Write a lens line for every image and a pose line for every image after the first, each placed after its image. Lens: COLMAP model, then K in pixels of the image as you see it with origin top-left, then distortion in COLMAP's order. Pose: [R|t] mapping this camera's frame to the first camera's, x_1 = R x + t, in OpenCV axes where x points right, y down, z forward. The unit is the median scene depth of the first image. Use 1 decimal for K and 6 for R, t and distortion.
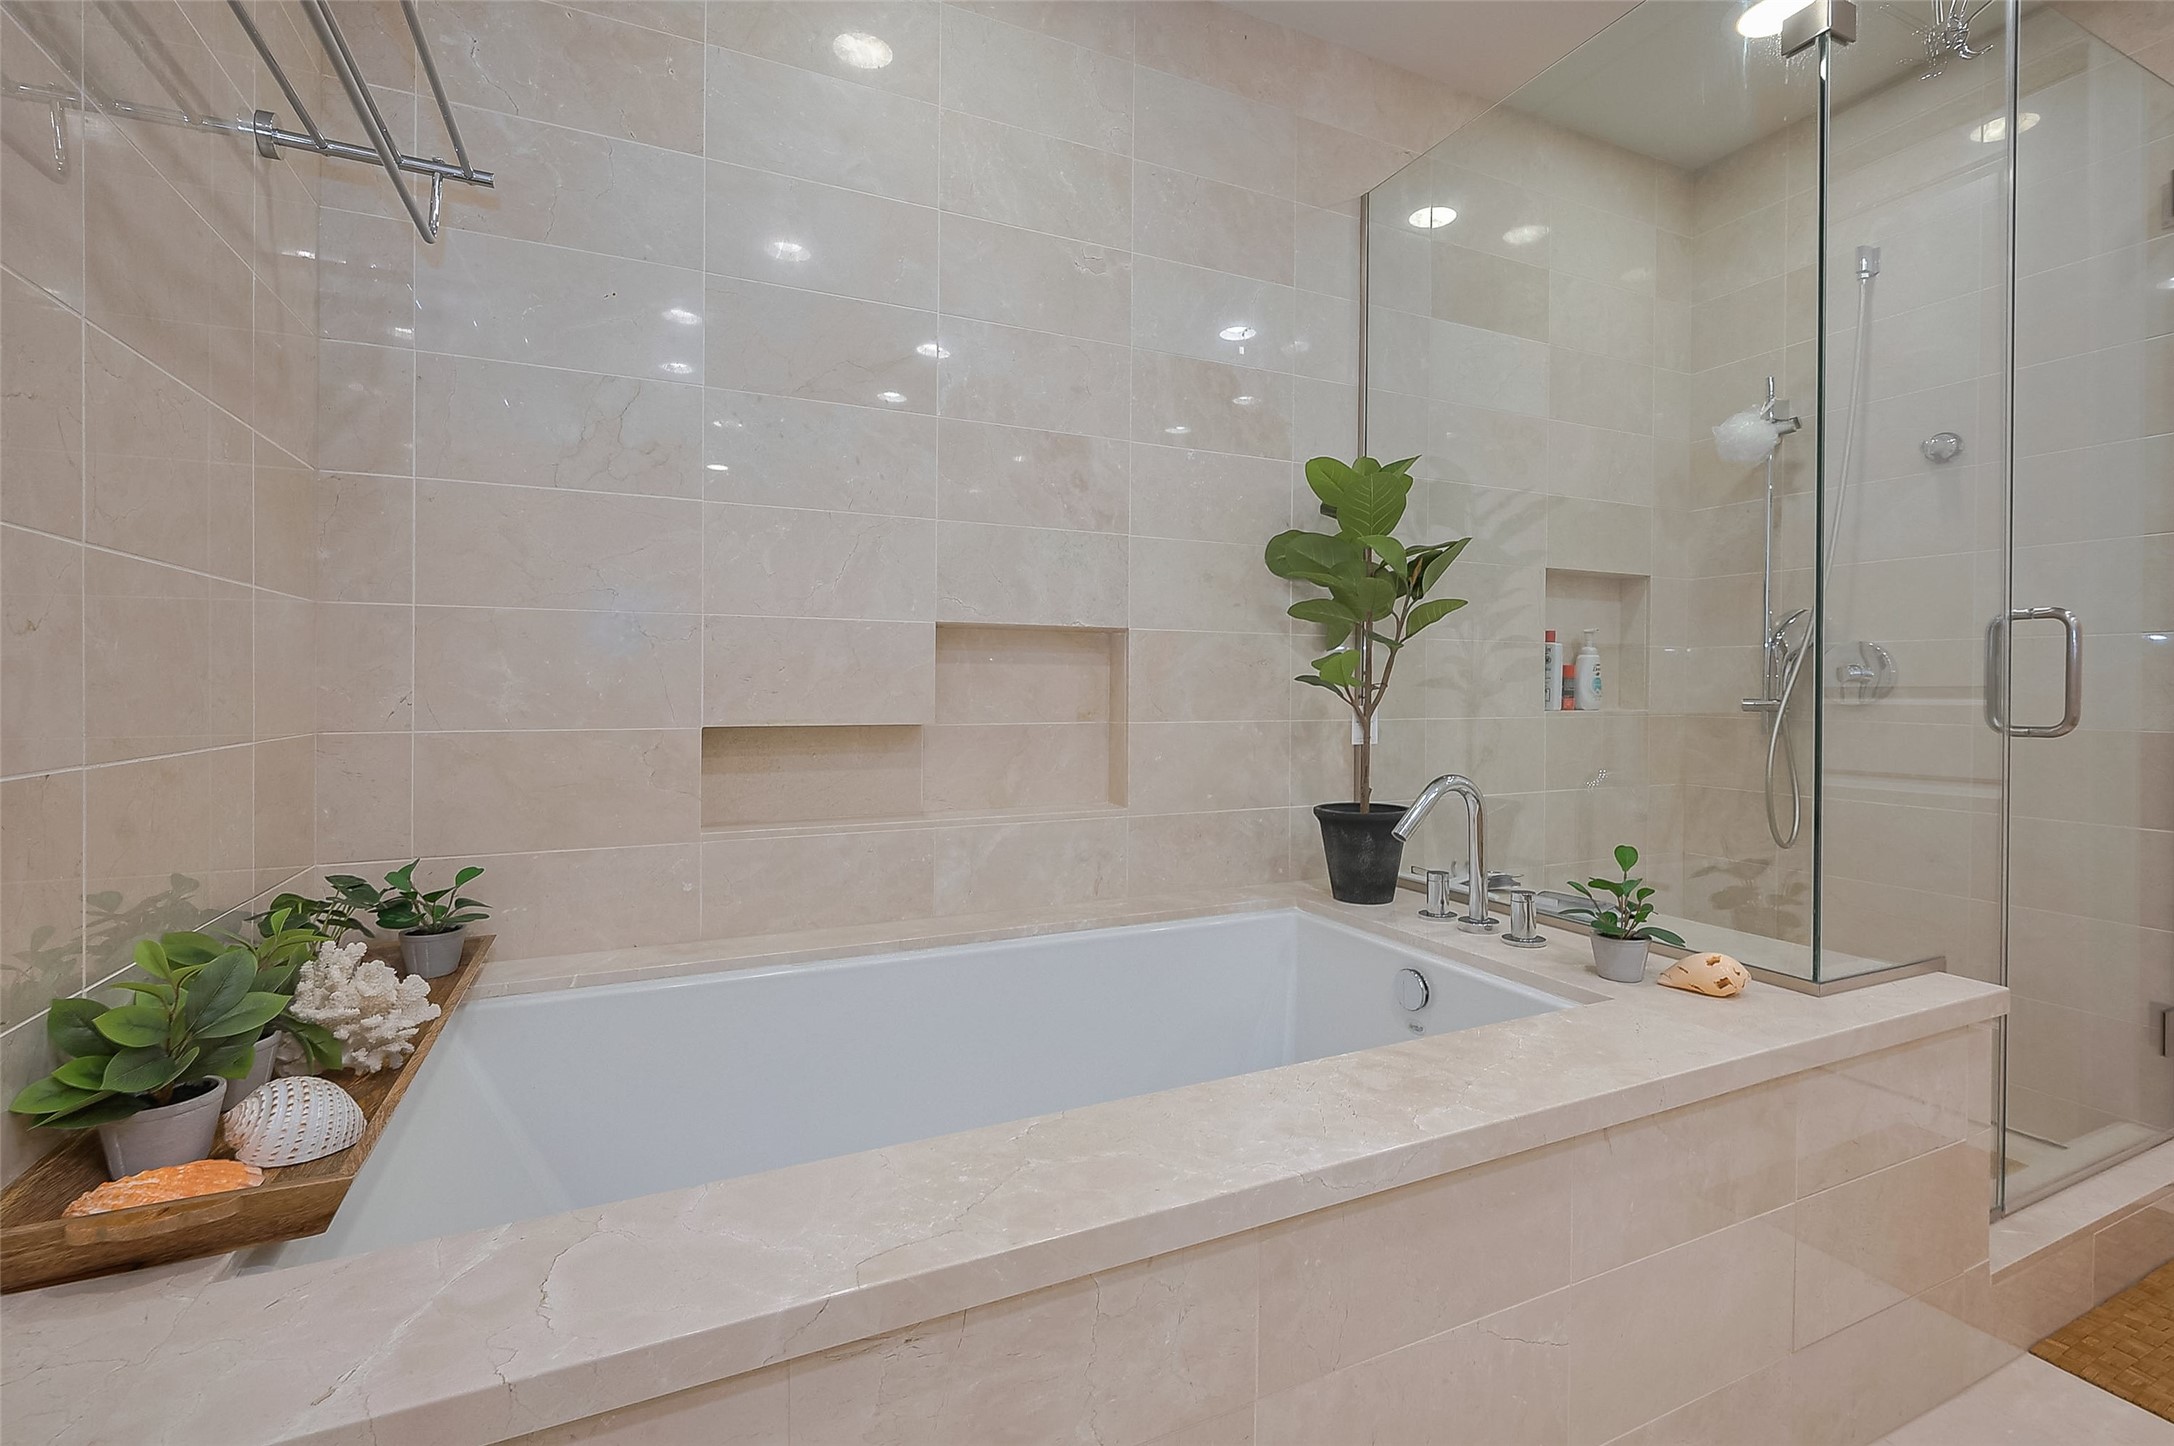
lens RADIAL K [[914.9, 0, 1084.0], [0, 914.9, 700.0], [0, 0, 1]] dist [0.001436, -0.000765]
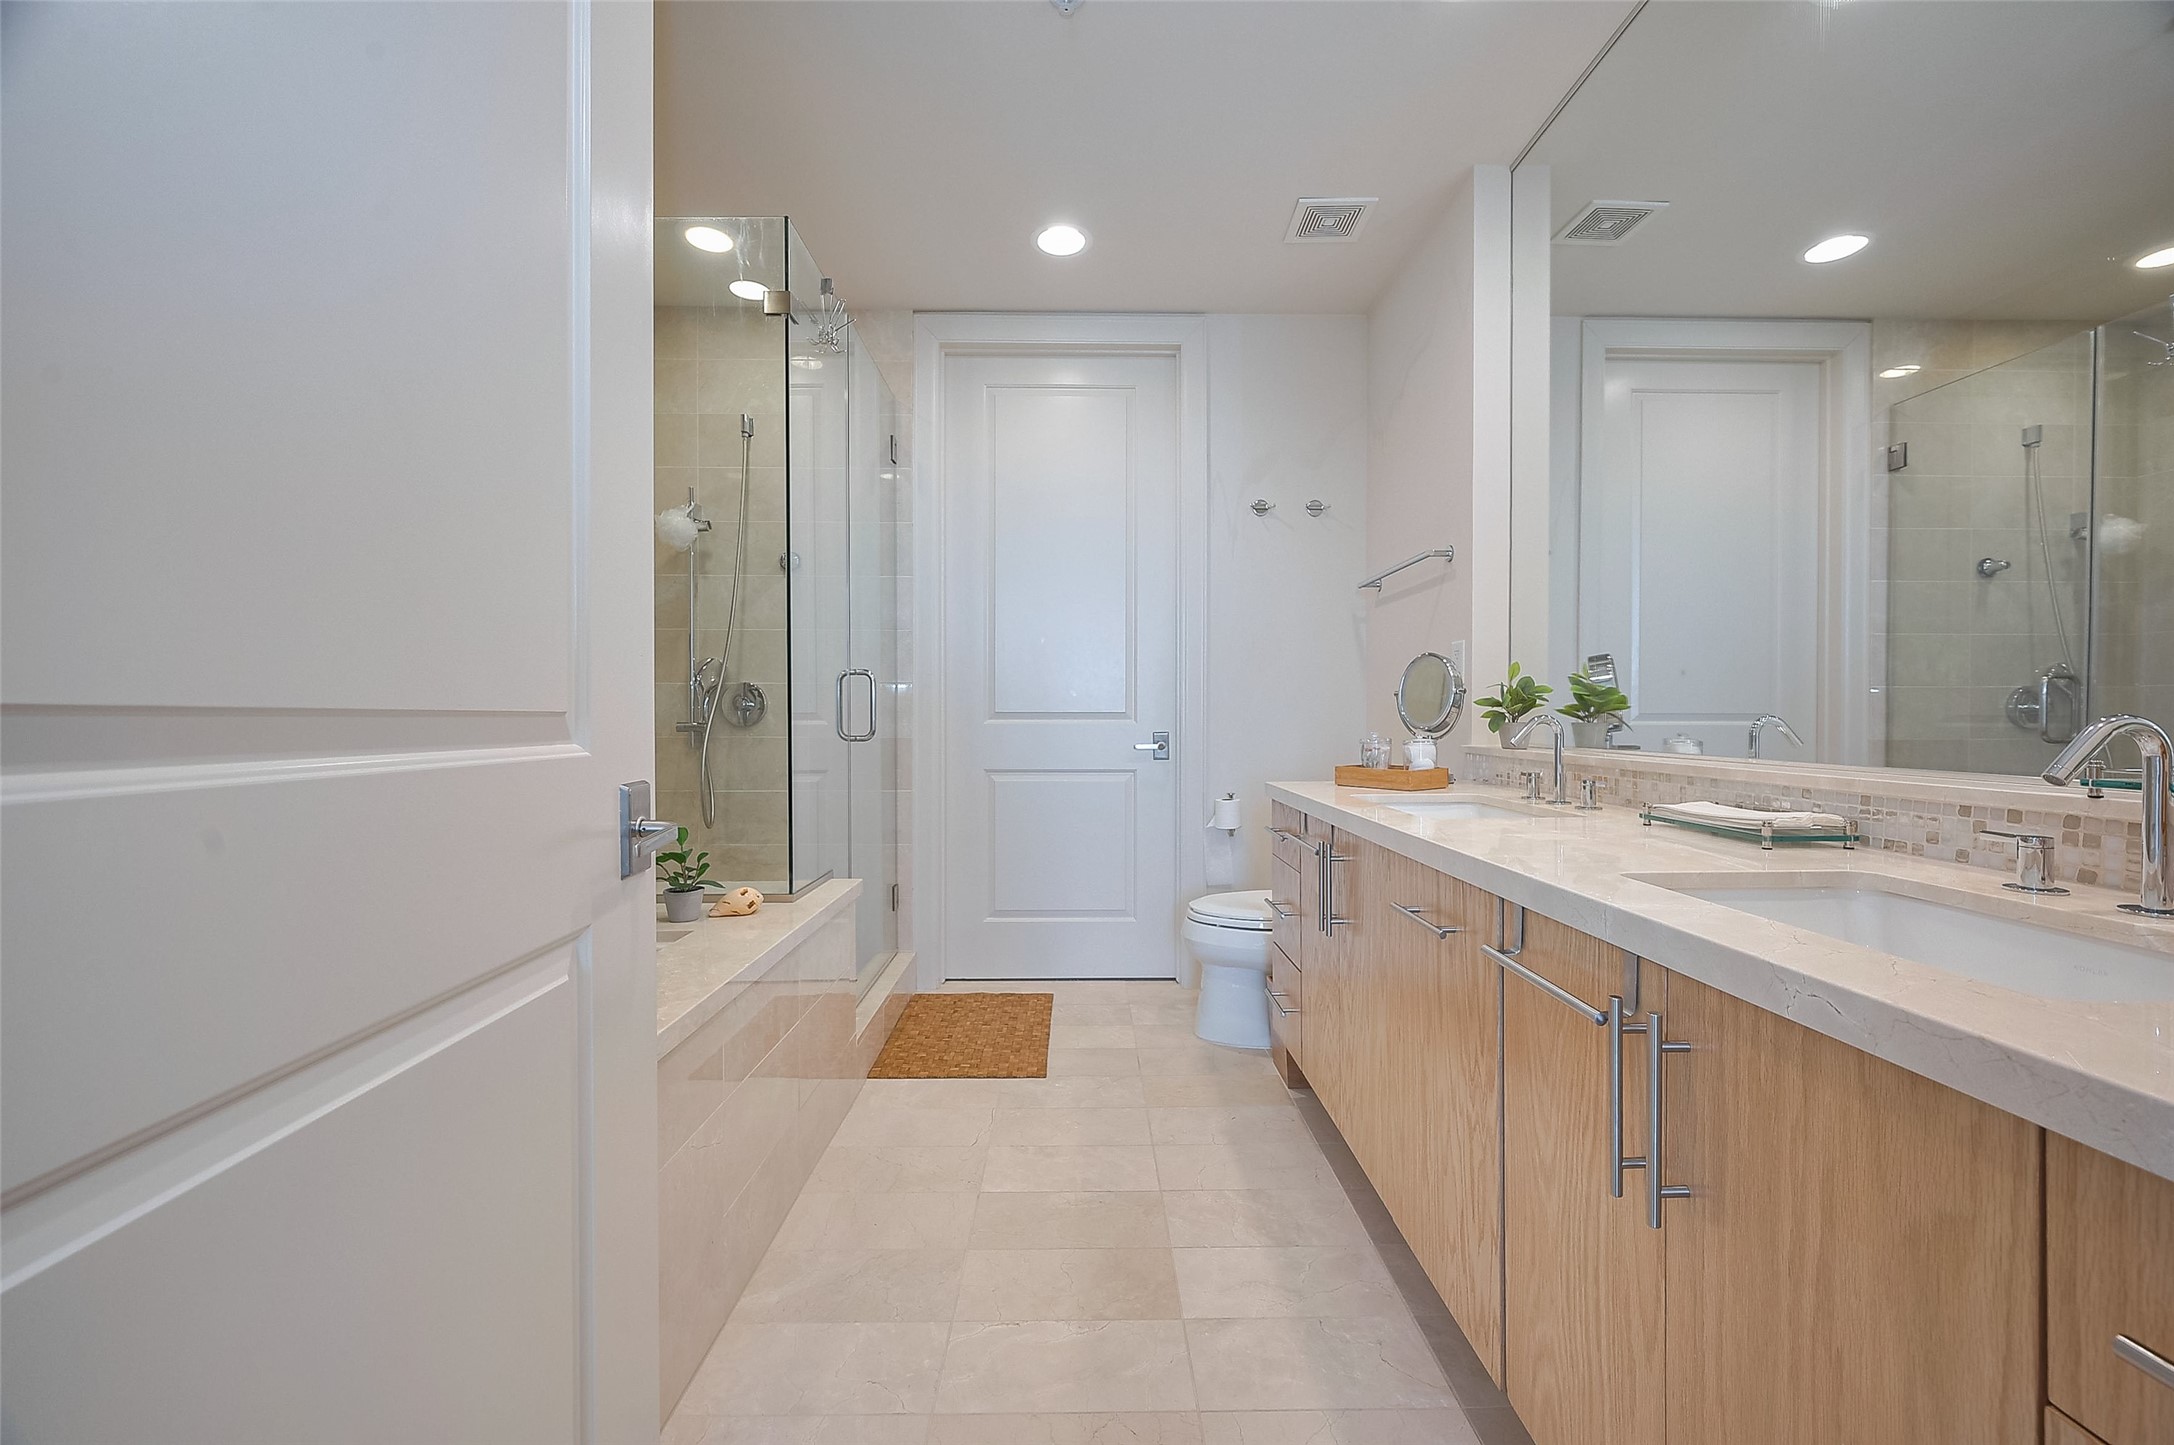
lens RADIAL K [[914.9, 0, 1084.8], [0, 914.9, 720.8], [0, 0, 1]] dist [0.001436, -0.000765]
pose [[0.400253, -0.008057, 0.916369, -0.437621], [0.013366, 0.999906, 0.002953, -0.000212], [-0.916307, 0.011066, 0.400324, -0.129882]]
